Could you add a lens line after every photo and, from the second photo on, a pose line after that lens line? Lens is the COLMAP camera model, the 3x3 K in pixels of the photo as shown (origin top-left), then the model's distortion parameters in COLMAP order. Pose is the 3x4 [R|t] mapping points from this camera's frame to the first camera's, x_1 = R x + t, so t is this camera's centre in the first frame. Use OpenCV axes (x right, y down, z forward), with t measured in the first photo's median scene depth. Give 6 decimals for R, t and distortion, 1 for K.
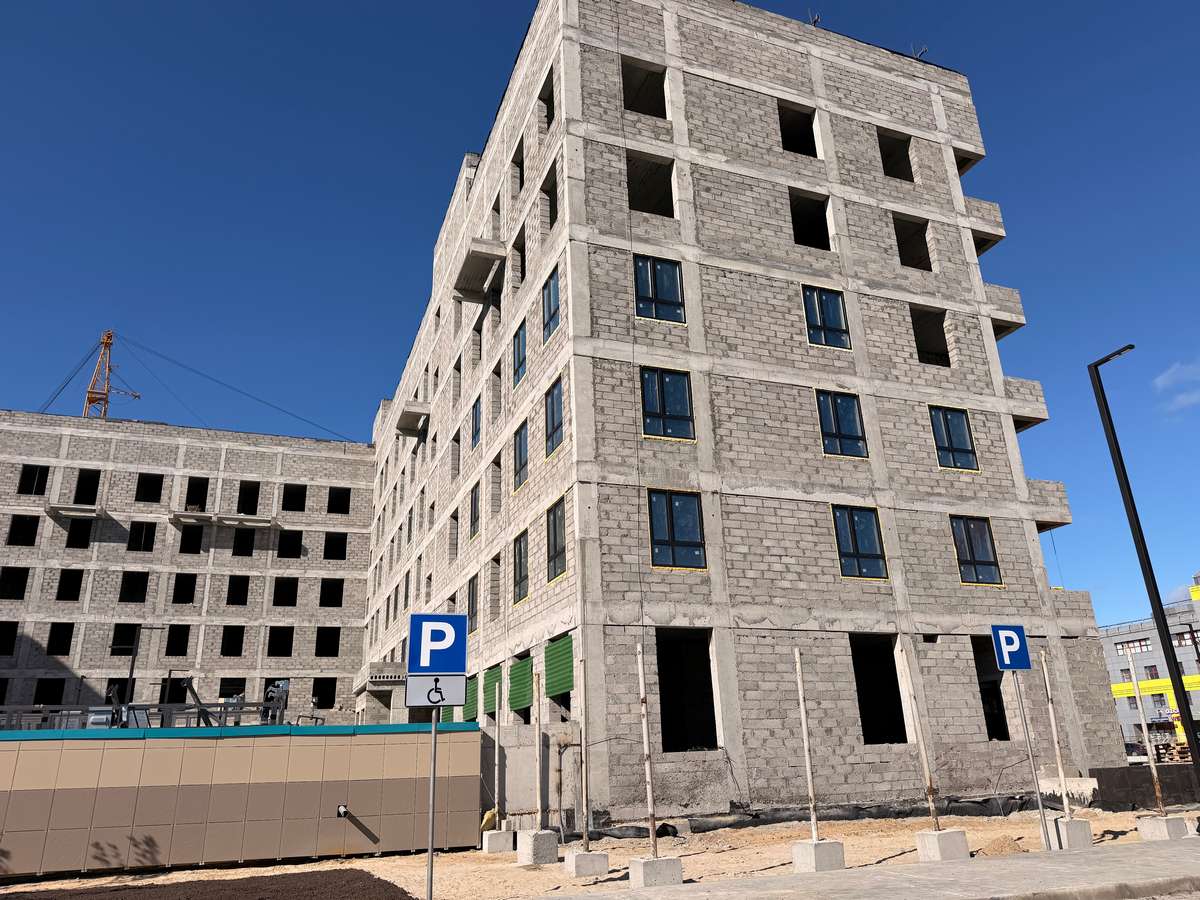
lens RADIAL K [[843.3, 0, 599.8], [0, 843.3, 455.4], [0, 0, 1]] dist [0.068581, -0.091116]
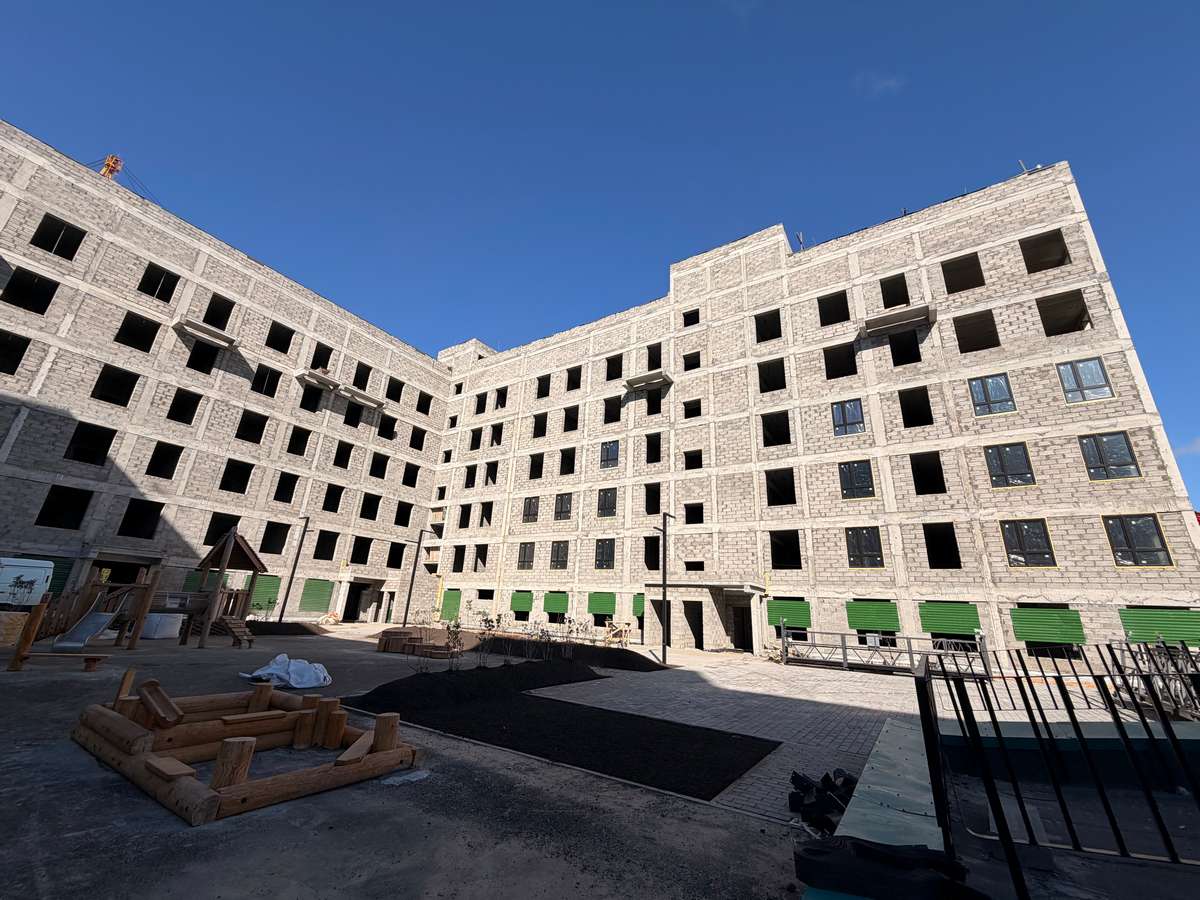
lens RADIAL K [[477.6, 0, 598.1], [0, 477.6, 449.6], [0, 0, 1]] dist [0.000169, -0.000494]
pose [[0.807890, 0.265689, 0.526045, -1.060574], [-0.276579, 0.959137, -0.059667, 0.210579], [-0.520402, -0.097288, 0.848361, 0.638550]]
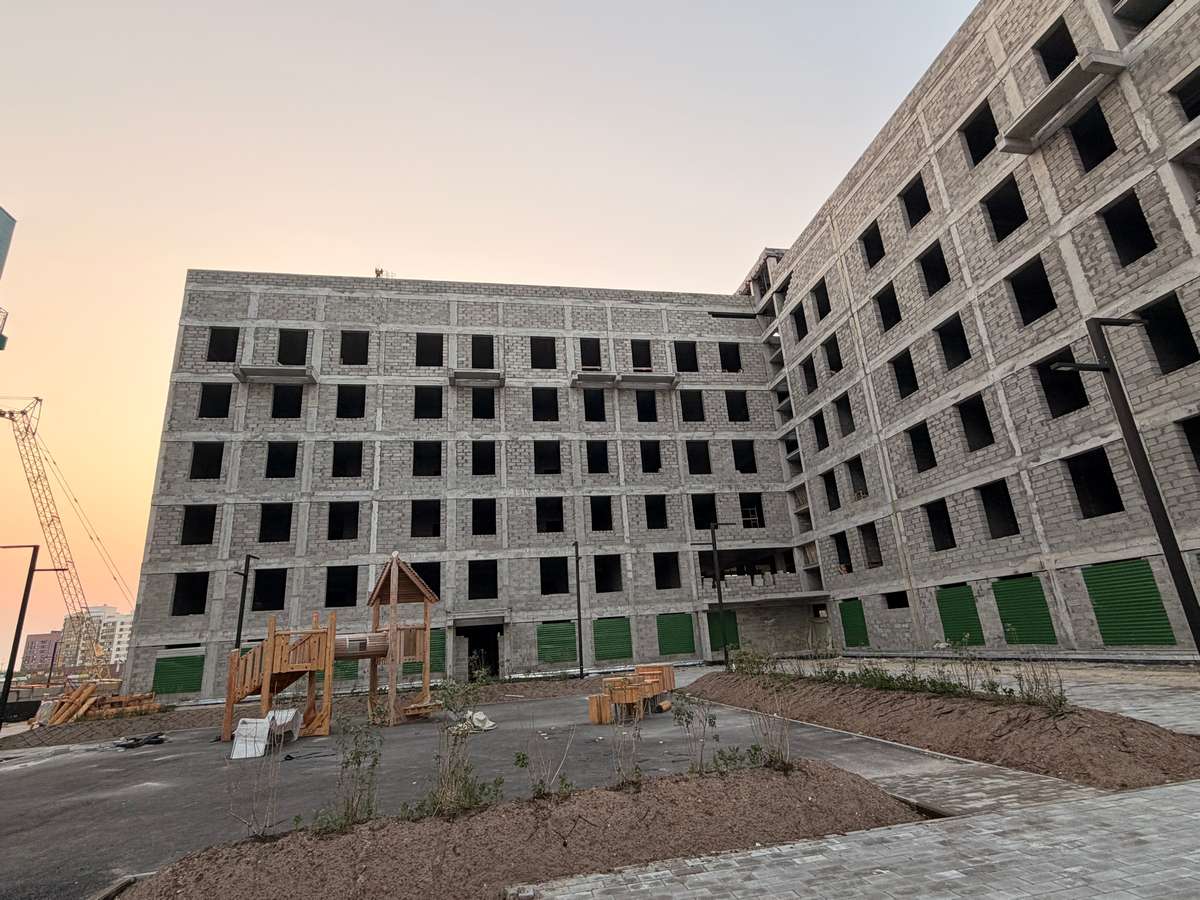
lens RADIAL K [[607.8, 0, 603.0], [0, 607.8, 449.5], [0, 0, 1]] dist [0.000855, -0.001037]
pose [[0.983443, -0.081395, -0.161909, -0.808269], [0.089685, 0.994973, 0.044556, 0.258119], [0.157469, -0.058339, 0.985799, 0.805281]]
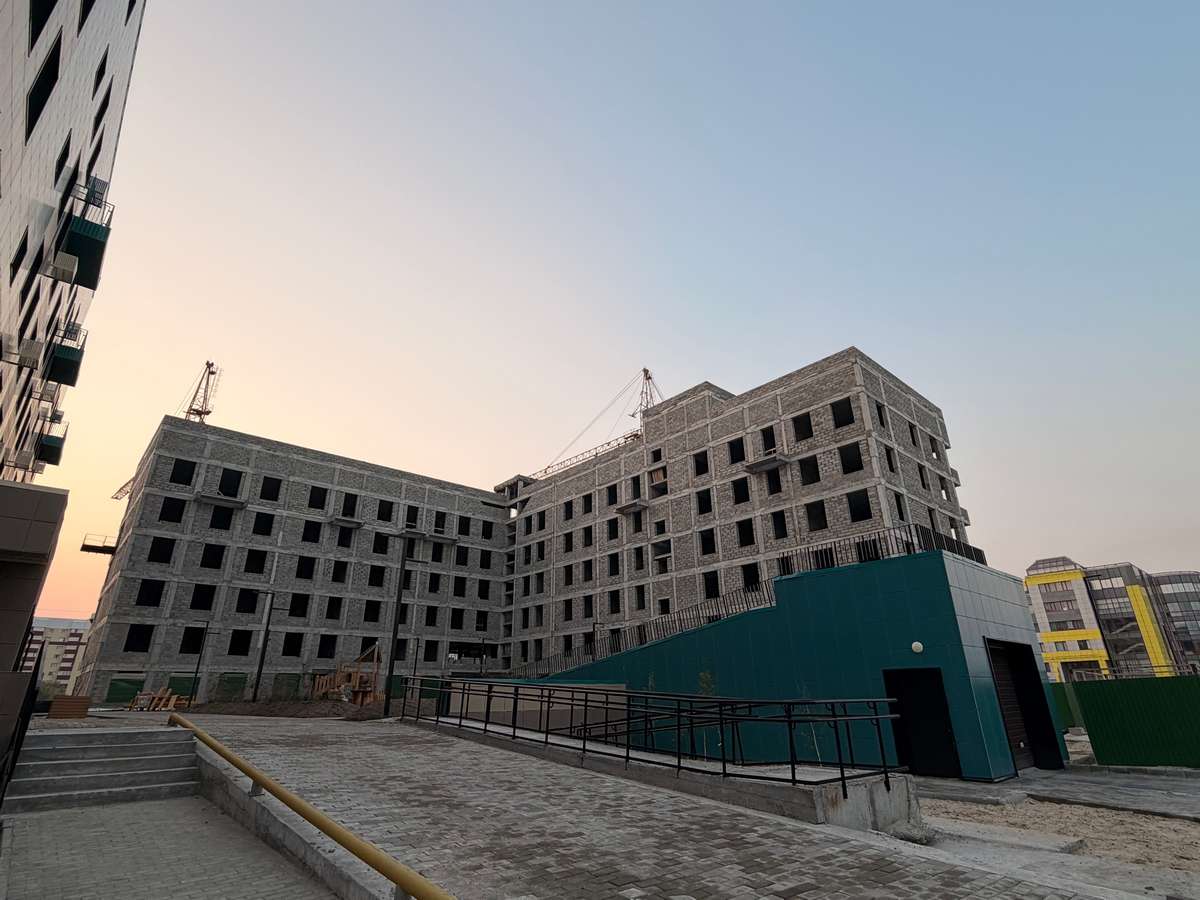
lens RADIAL K [[607.8, 0, 601.8], [0, 607.8, 449.3], [0, 0, 1]] dist [0.000855, -0.001037]
pose [[0.934300, 0.159321, 0.318905, -1.160002], [-0.142221, 0.986884, -0.076370, -0.090552], [-0.326889, 0.025998, 0.944705, -0.335412]]
